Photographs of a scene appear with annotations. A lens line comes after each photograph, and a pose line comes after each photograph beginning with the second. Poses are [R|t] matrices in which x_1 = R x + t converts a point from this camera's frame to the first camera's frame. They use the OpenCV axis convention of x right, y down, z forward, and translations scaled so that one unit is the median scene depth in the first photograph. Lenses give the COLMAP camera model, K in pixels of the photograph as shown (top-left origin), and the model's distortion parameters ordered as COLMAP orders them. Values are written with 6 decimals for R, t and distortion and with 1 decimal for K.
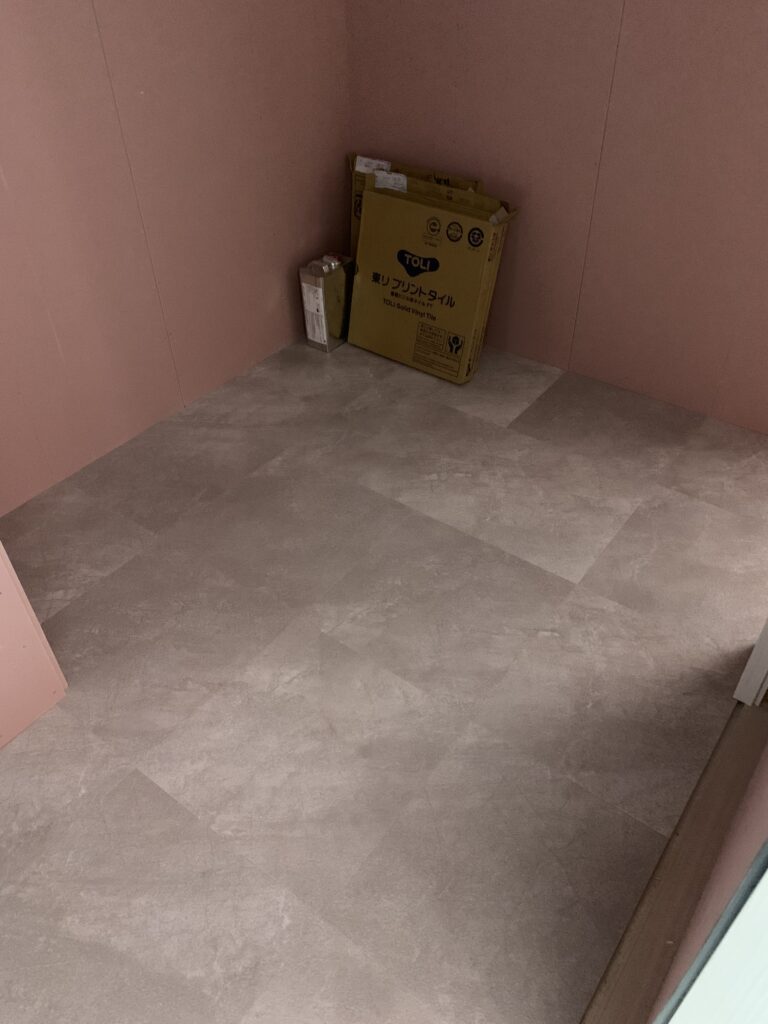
lens RADIAL K [[781.8, 0, 384.0], [0, 781.8, 512.0], [0, 0, 1]] dist [0.111565, -0.173594]
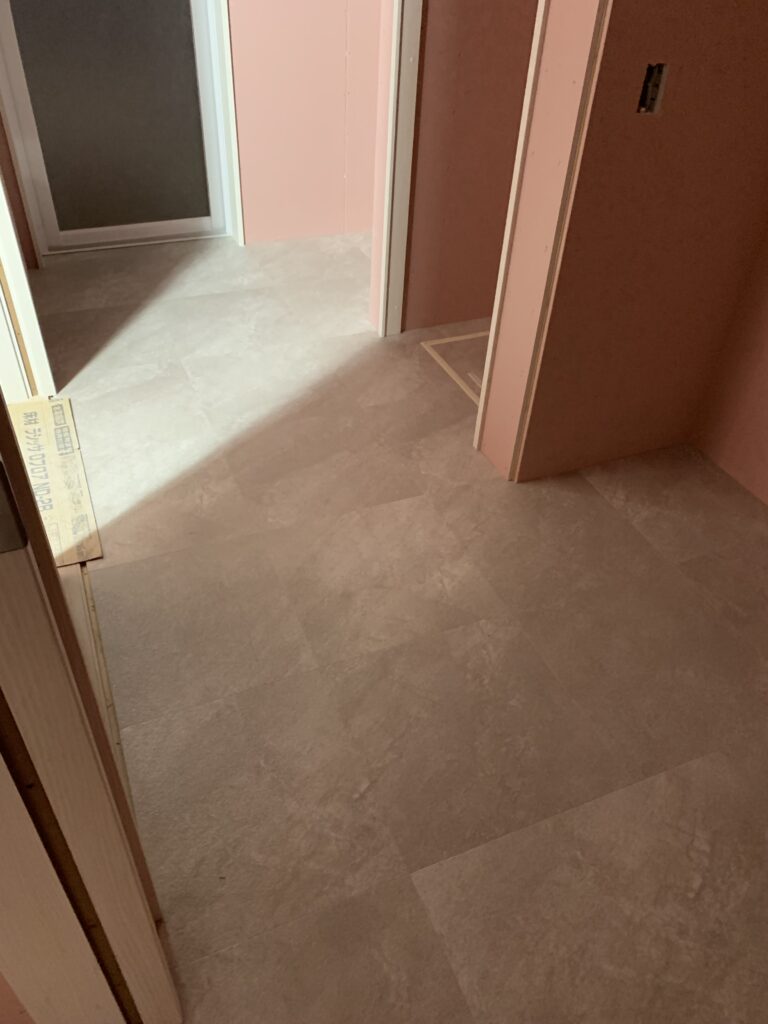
lens RADIAL K [[781.8, 0, 384.0], [0, 781.8, 512.0], [0, 0, 1]] dist [0.111565, -0.173594]
pose [[-0.500278, 0.554103, -0.665351, 0.595511], [-0.595479, 0.337677, 0.728958, -0.571710], [0.628591, 0.760884, 0.161024, 0.662416]]
